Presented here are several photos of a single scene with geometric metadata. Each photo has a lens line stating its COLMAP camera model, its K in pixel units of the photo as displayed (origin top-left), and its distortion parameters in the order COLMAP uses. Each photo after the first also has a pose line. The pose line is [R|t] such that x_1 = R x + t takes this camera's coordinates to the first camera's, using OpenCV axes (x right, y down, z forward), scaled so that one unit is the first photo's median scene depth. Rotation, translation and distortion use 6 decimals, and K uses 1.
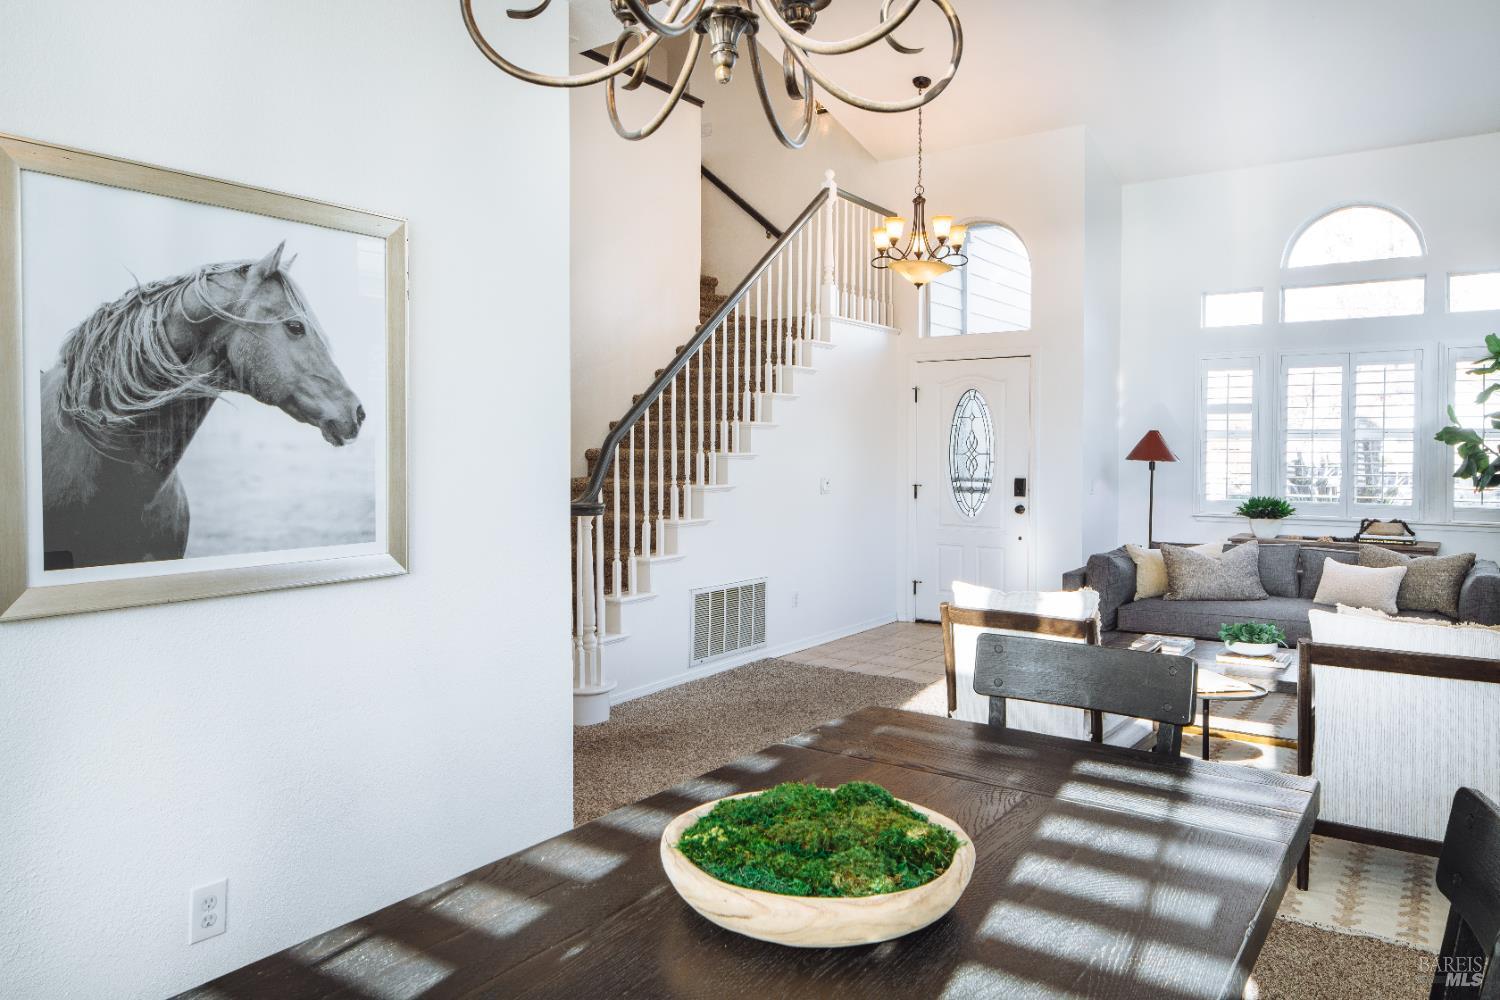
lens RADIAL K [[1031.7, 0, 752.5], [0, 1031.7, 467.4], [0, 0, 1]] dist [0.002253, 0.001053]
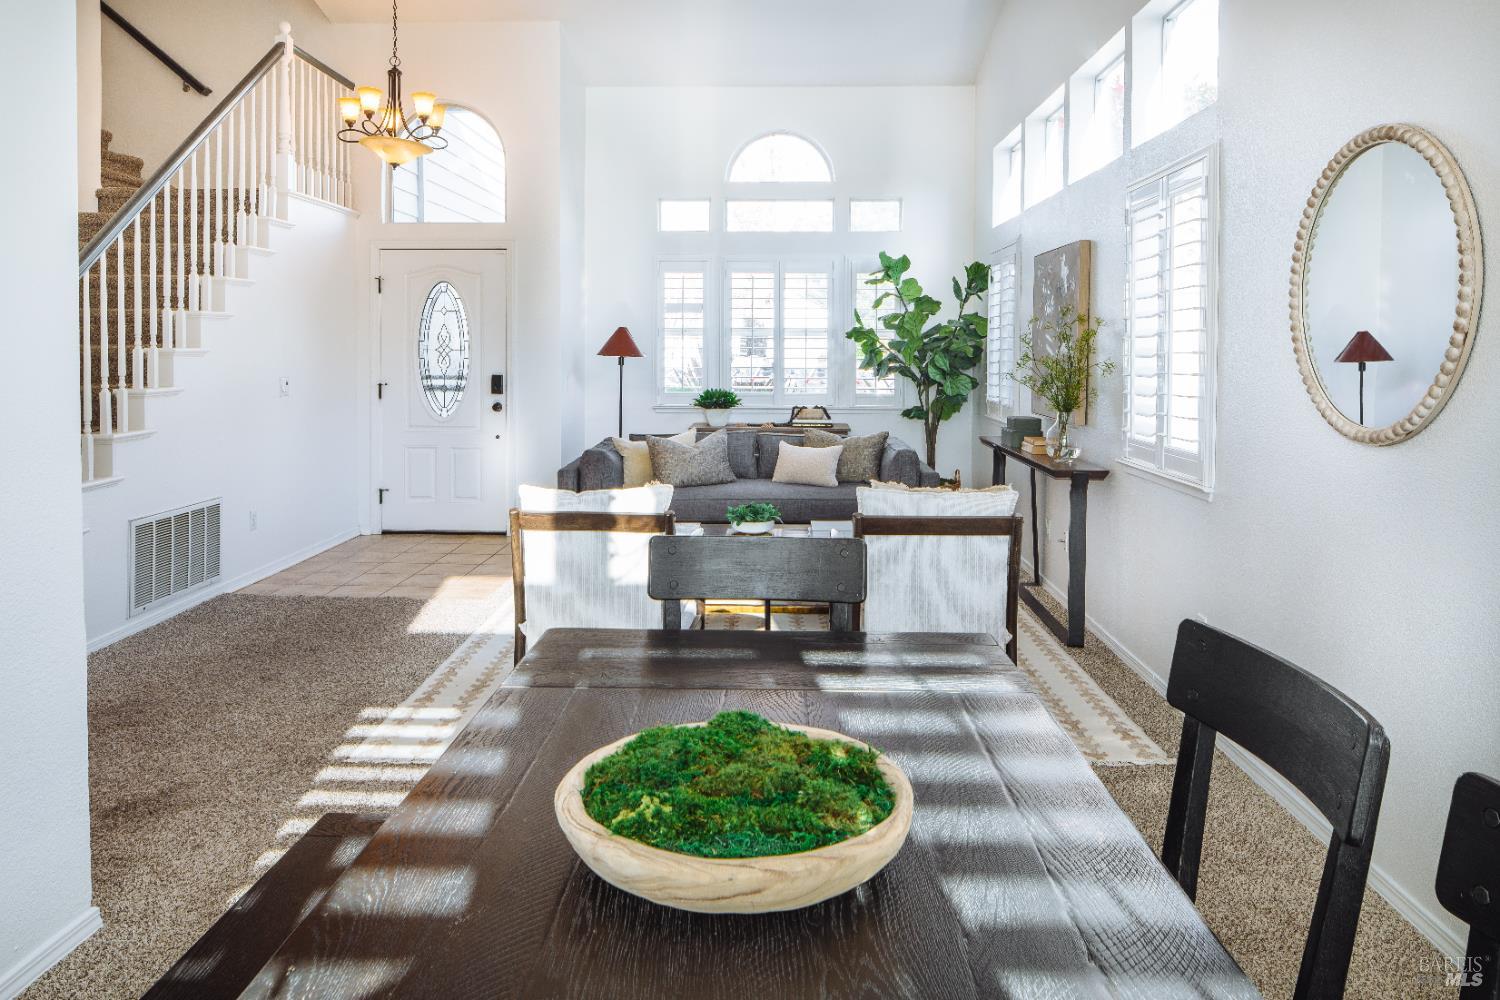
lens RADIAL K [[1046.1, 0, 753.5], [0, 1046.1, 368.3], [0, 0, 1]] dist [-0.001917, -0.001752]
pose [[0.833585, -0.010110, 0.552299, -0.090511], [0.007792, 0.999948, 0.006543, -0.000352], [-0.552337, -0.001151, 0.833620, 0.053138]]
